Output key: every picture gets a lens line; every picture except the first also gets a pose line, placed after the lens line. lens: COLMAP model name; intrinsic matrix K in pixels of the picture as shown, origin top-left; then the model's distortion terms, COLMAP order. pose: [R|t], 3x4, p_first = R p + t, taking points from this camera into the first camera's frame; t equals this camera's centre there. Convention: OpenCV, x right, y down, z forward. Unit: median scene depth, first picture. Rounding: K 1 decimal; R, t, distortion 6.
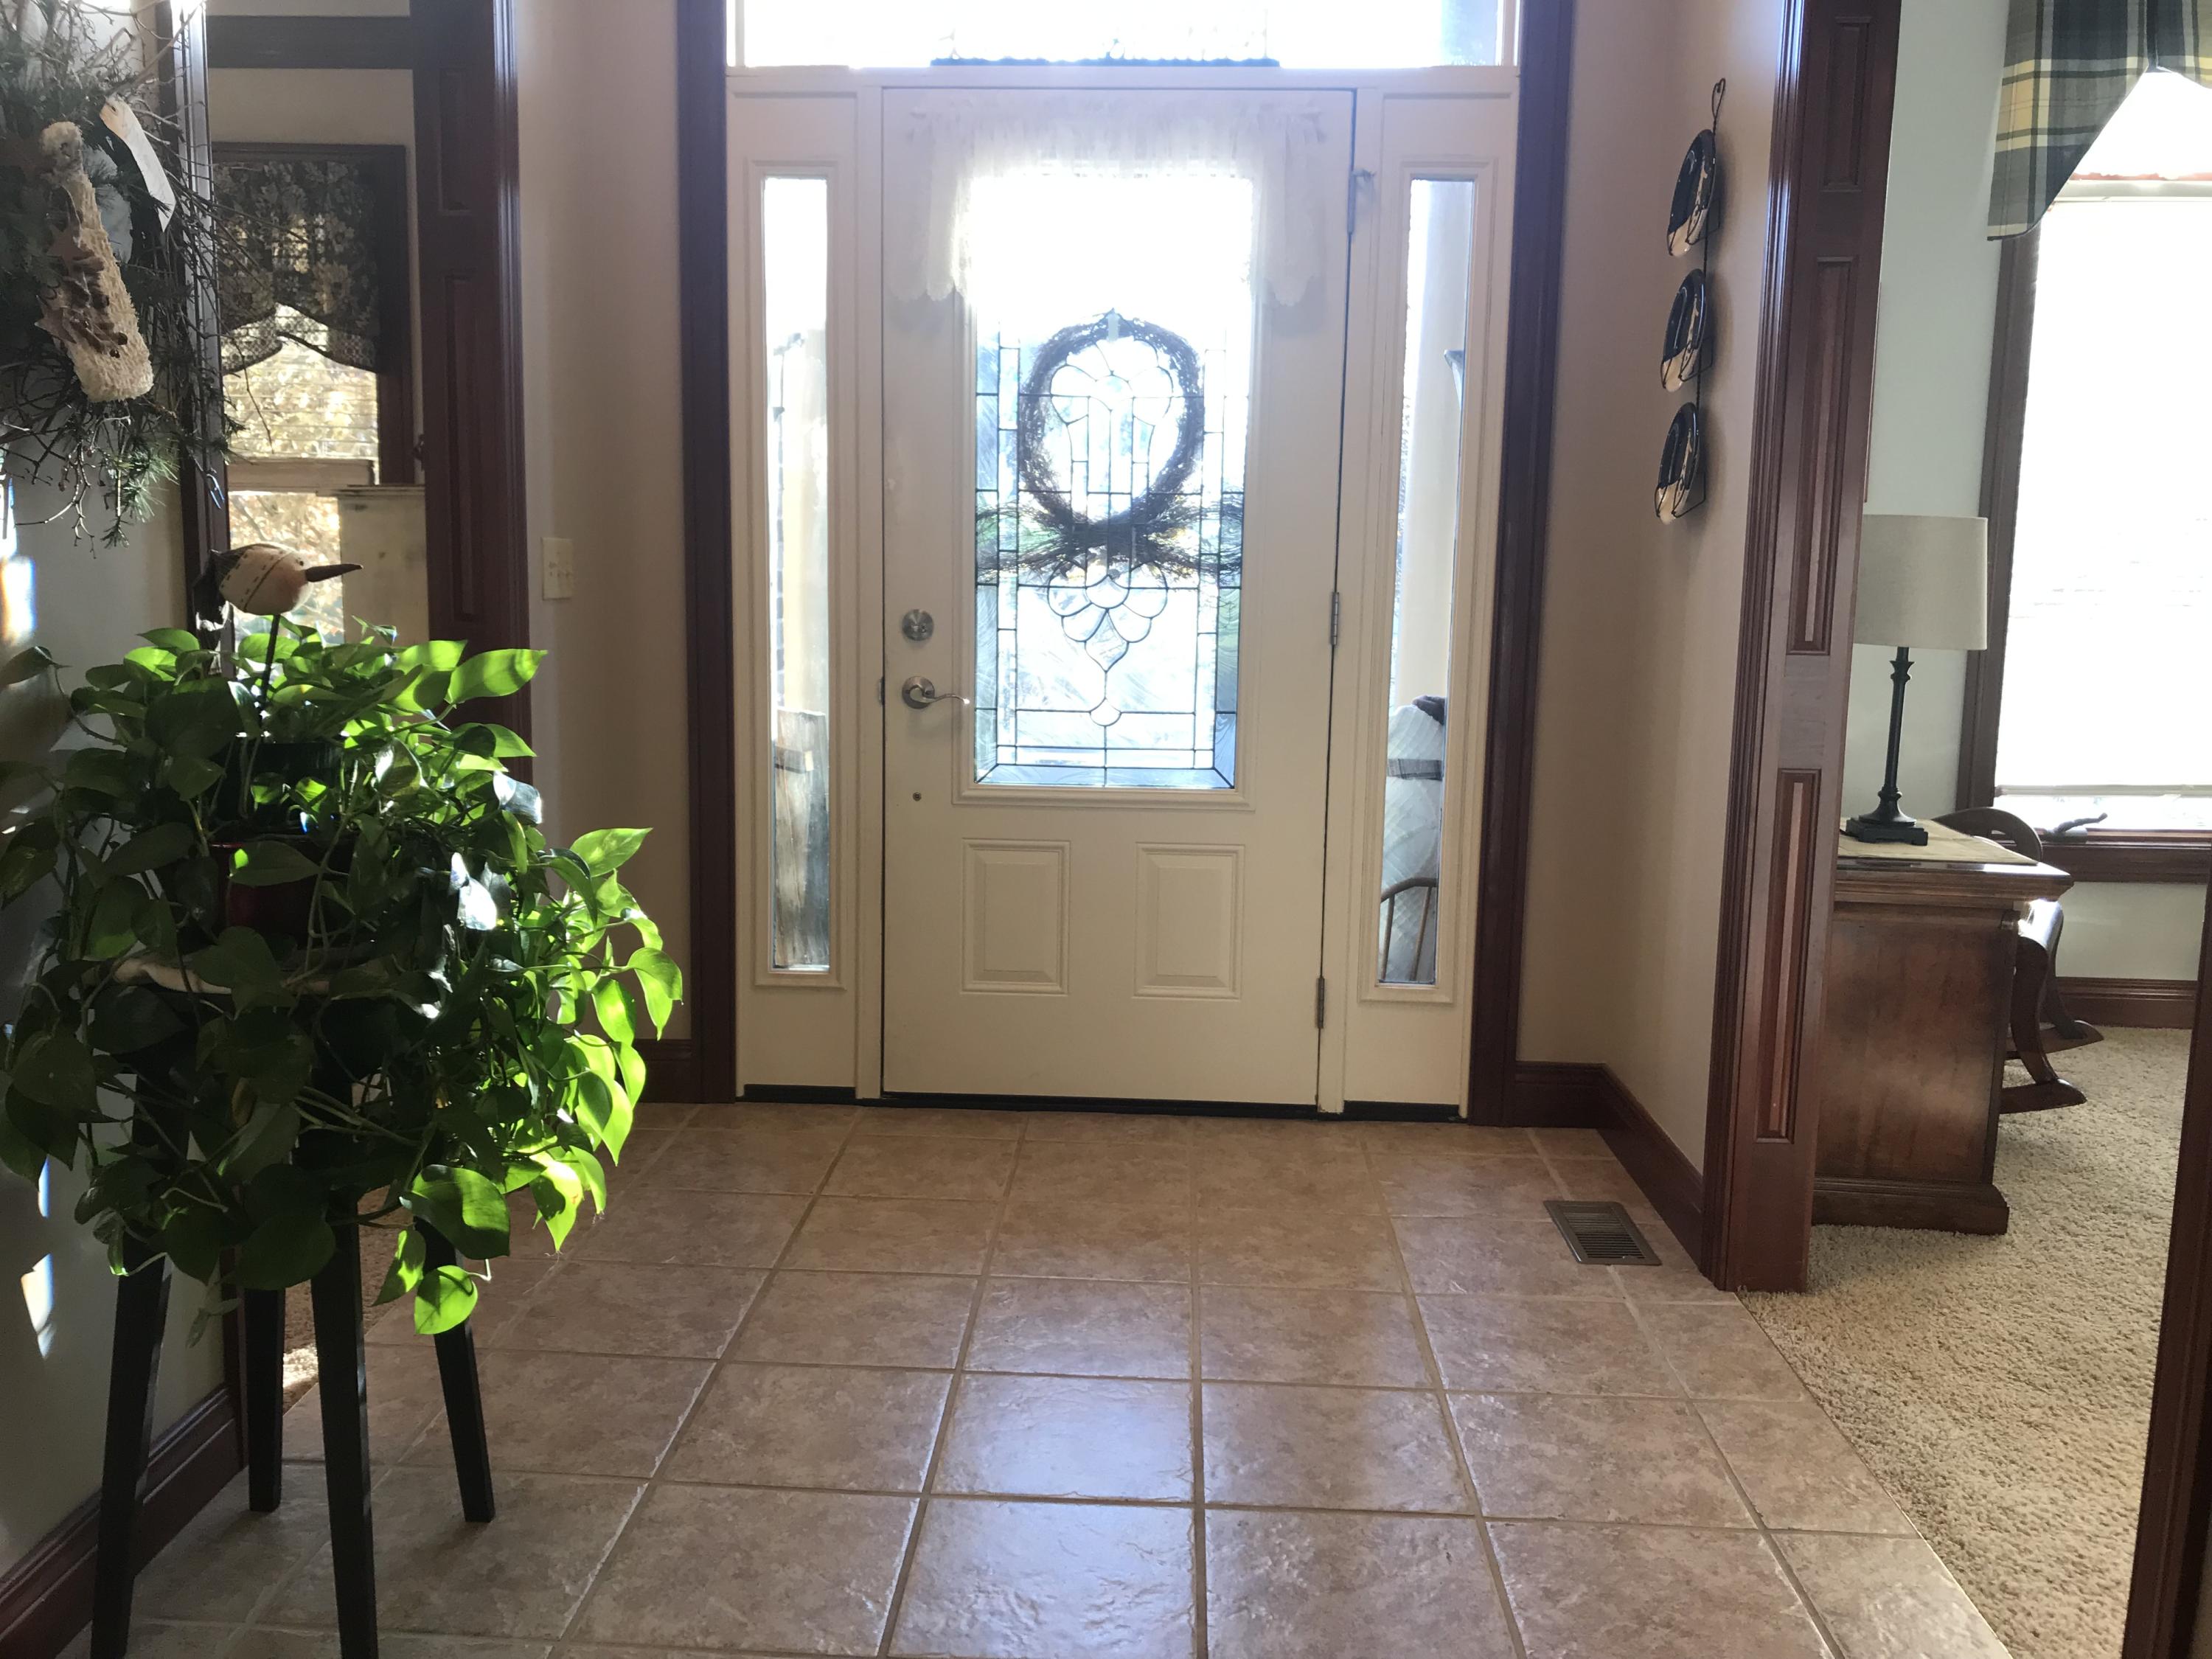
lens RADIAL K [[1804.4, 0, 1101.0], [0, 1804.4, 830.2], [0, 0, 1]] dist [-0.004325, -0.007387]
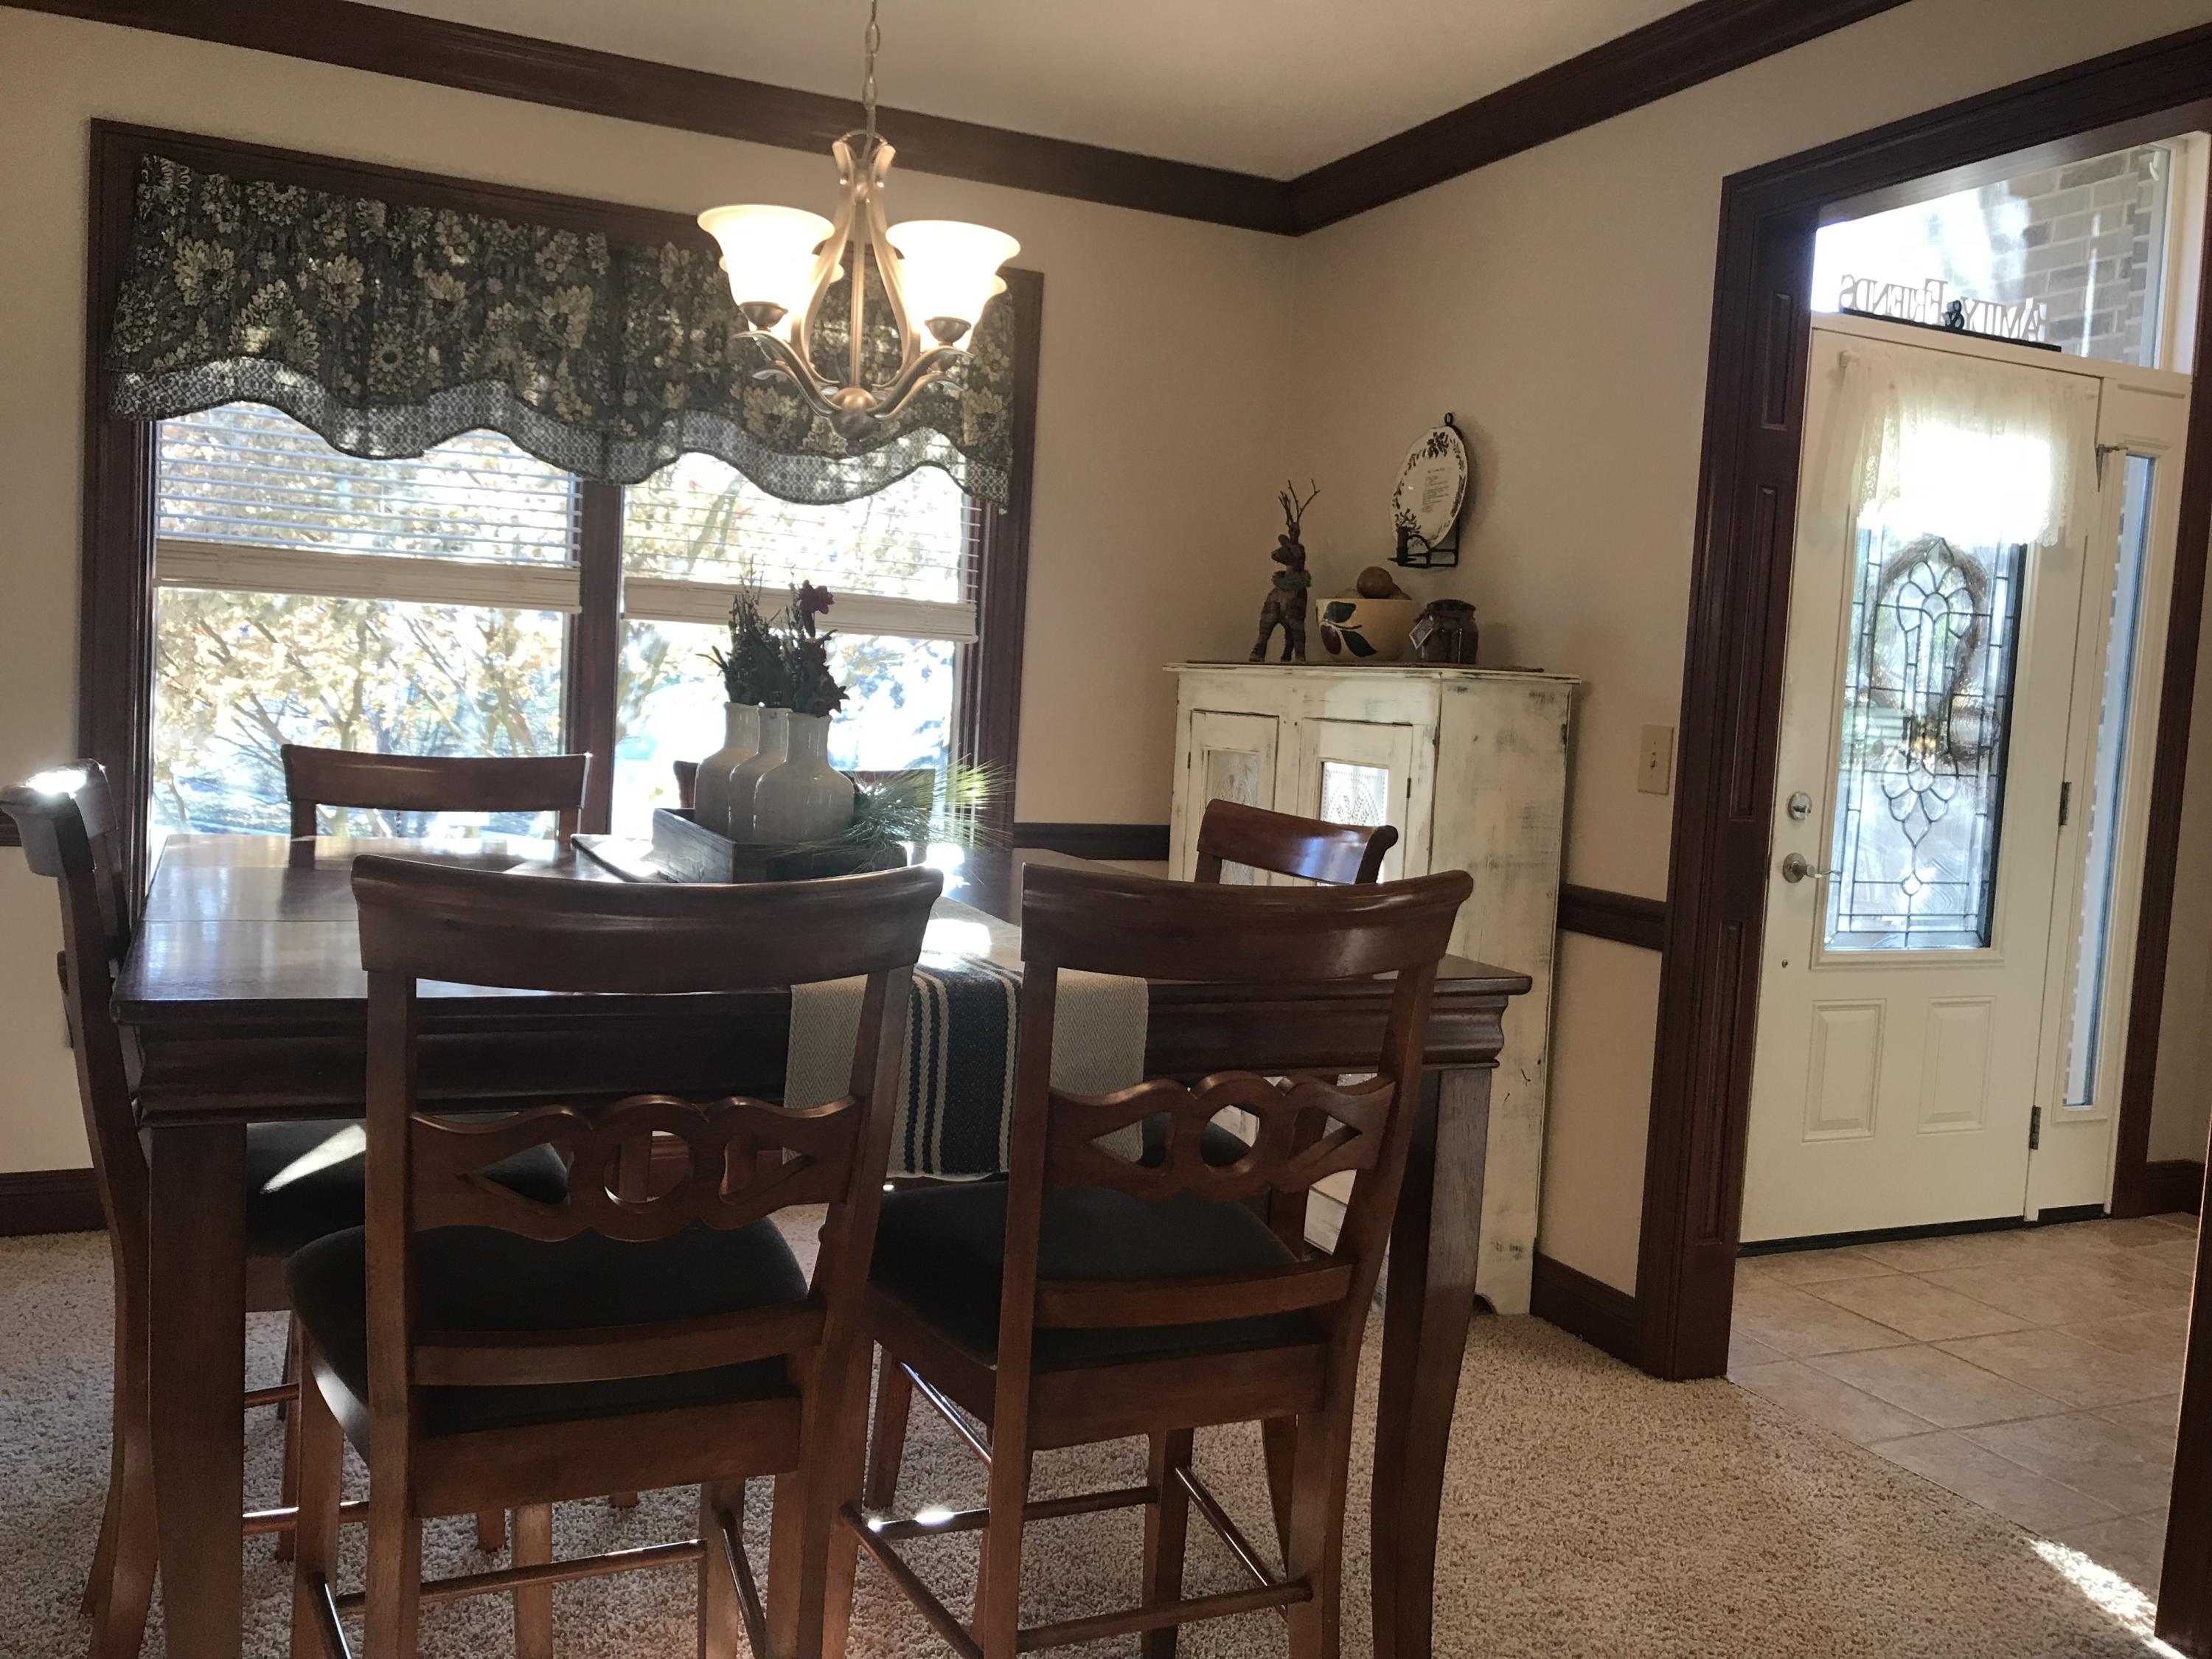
lens RADIAL K [[1804.4, 0, 1110.0], [0, 1804.4, 822.7], [0, 0, 1]] dist [-0.004325, -0.007387]
pose [[0.893964, -0.000469, 0.448139, -0.936251], [0.029279, 0.997924, -0.057362, -0.052386], [-0.447182, 0.064400, 0.892121, 0.207862]]
